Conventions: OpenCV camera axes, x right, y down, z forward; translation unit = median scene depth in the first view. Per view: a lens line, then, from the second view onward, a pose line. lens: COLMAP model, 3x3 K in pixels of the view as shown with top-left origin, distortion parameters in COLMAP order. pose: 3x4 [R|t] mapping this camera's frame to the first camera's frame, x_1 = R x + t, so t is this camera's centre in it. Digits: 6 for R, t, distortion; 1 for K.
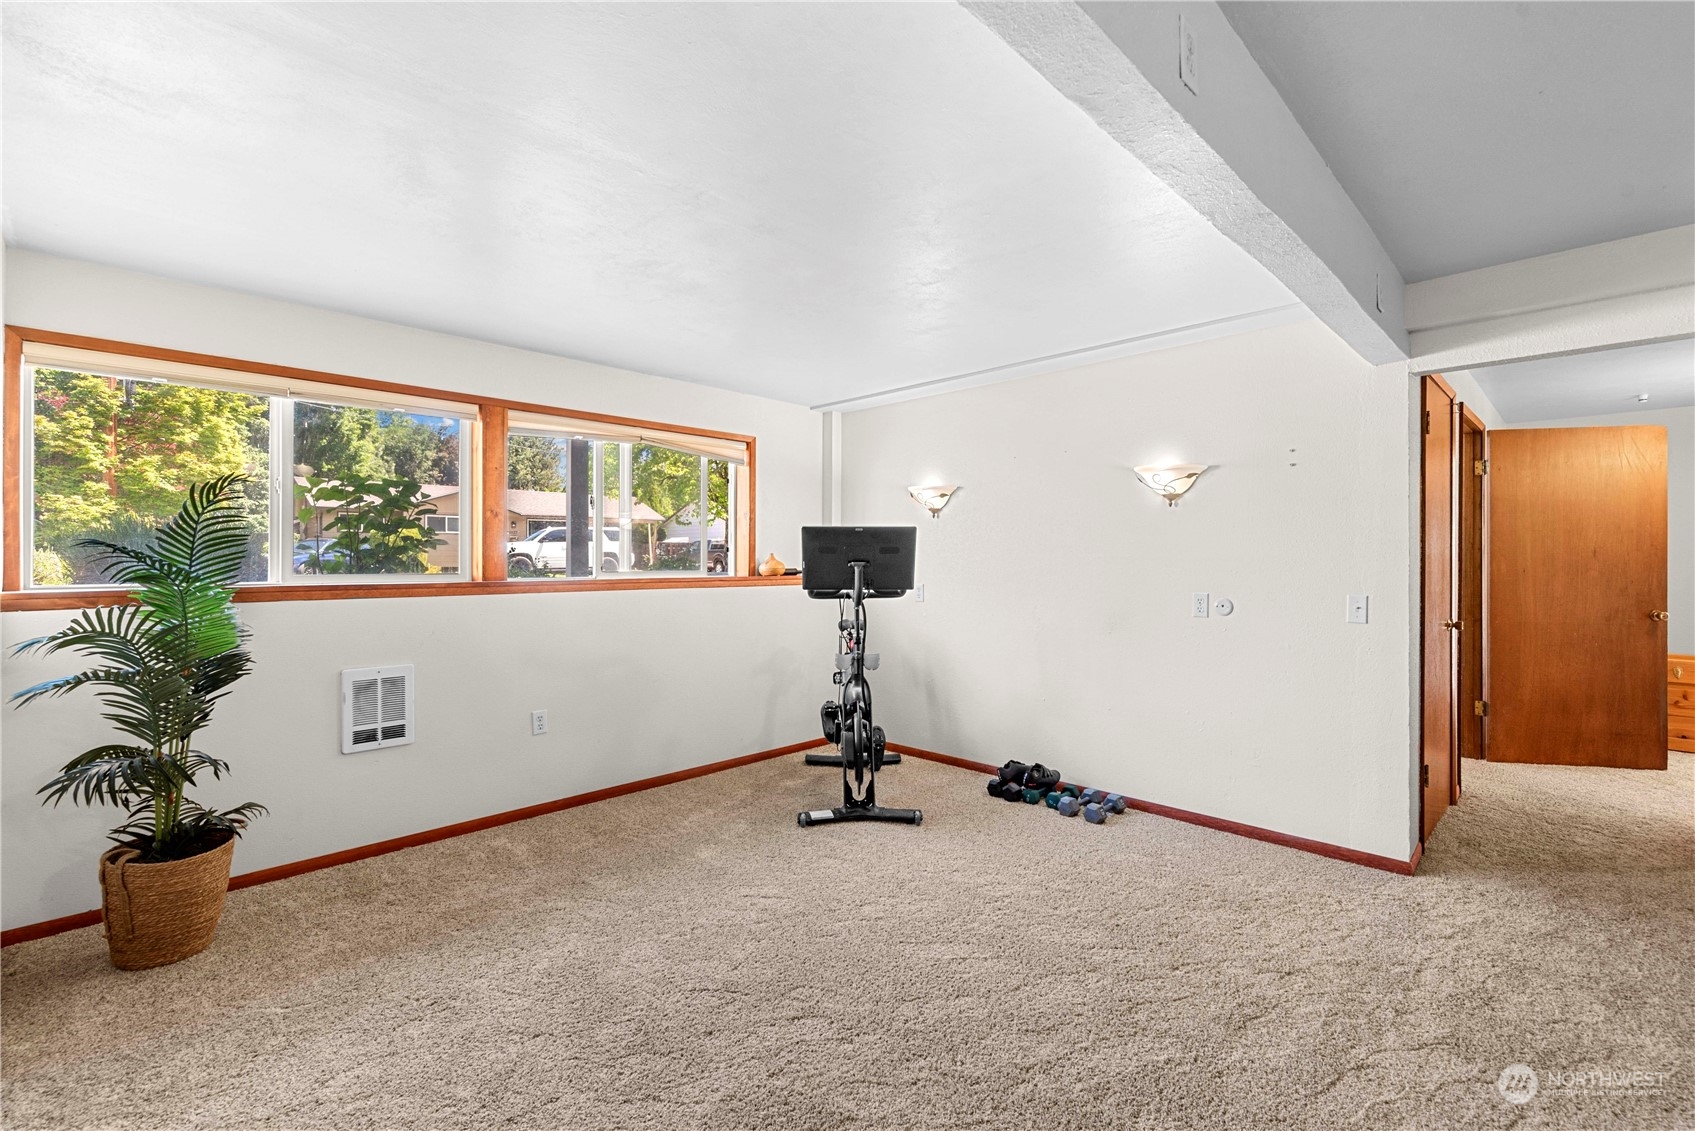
lens RADIAL K [[750.9, 0, 847.5], [0, 750.9, 565.5], [0, 0, 1]] dist [0.002386, 0.000005]
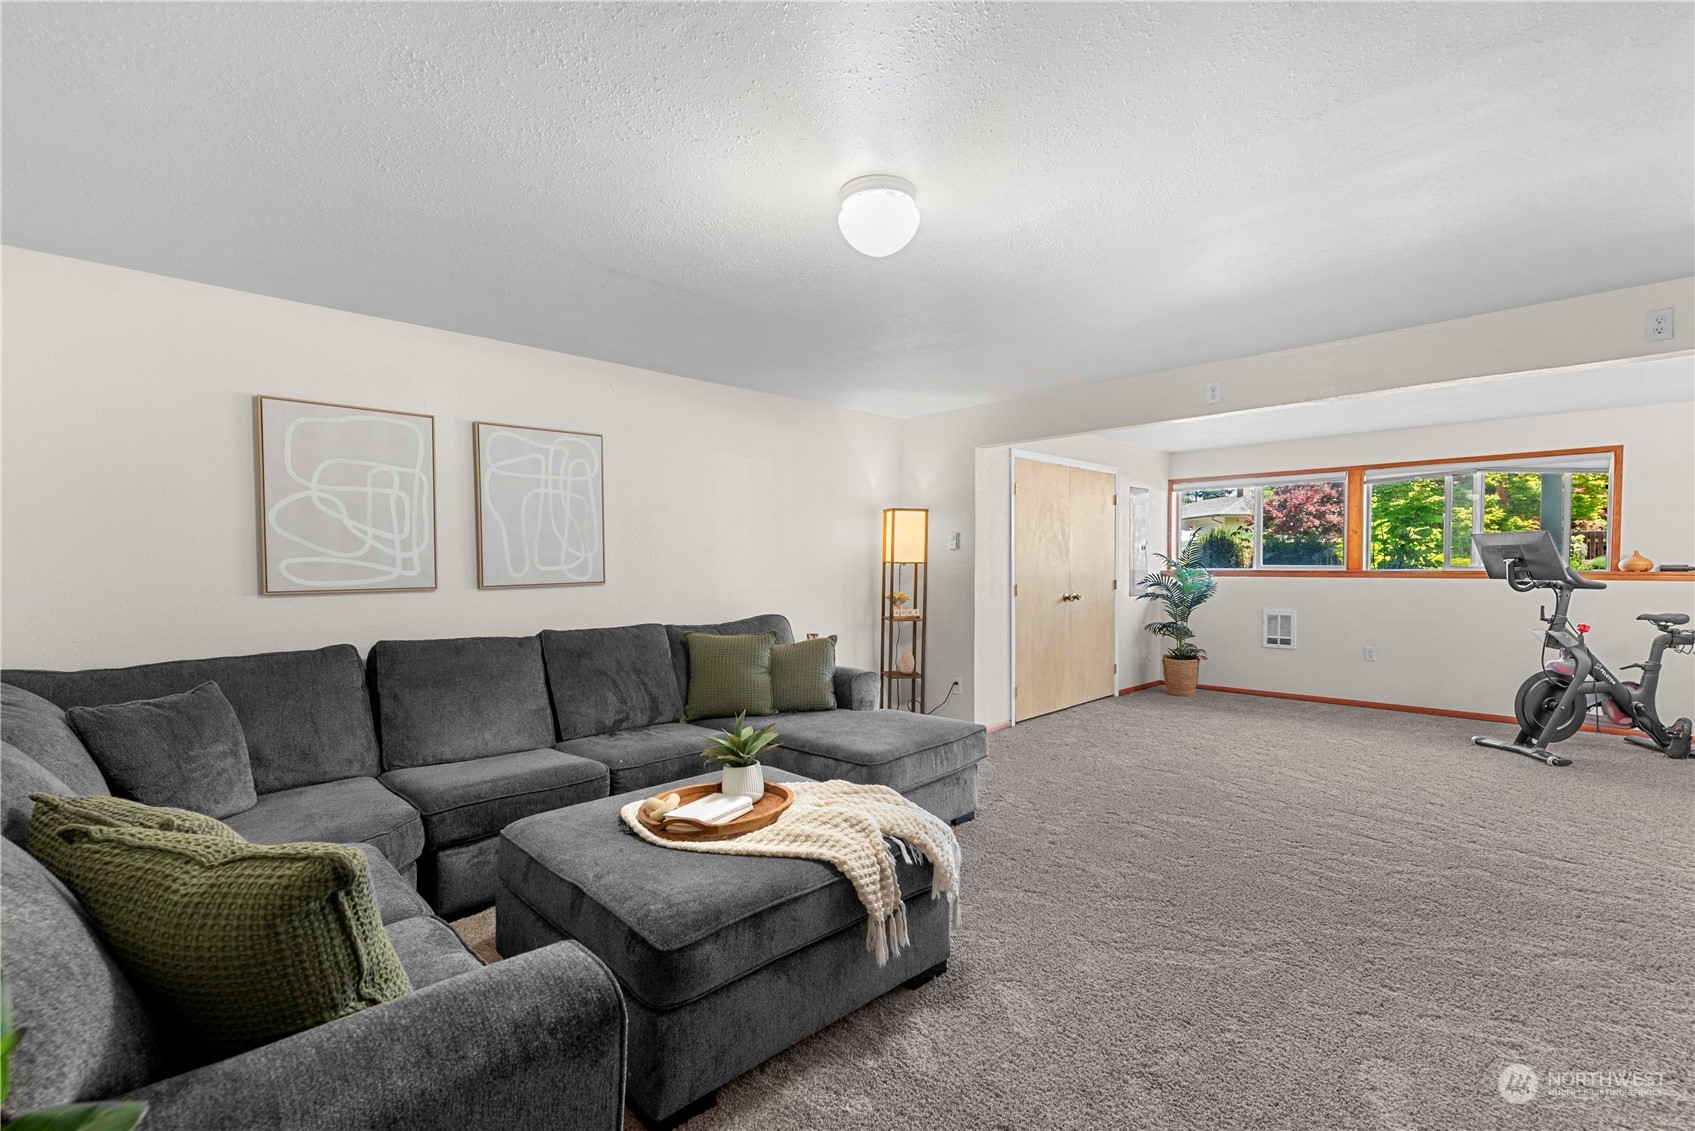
lens RADIAL K [[750.9, 0, 847.5], [0, 750.9, 565.5], [0, 0, 1]] dist [0.002386, 0.000005]
pose [[0.003660, 0.003870, -0.999986, 1.346789], [-0.002705, 0.999989, 0.003860, 0.006413], [0.999990, 0.002691, 0.003671, -0.197785]]
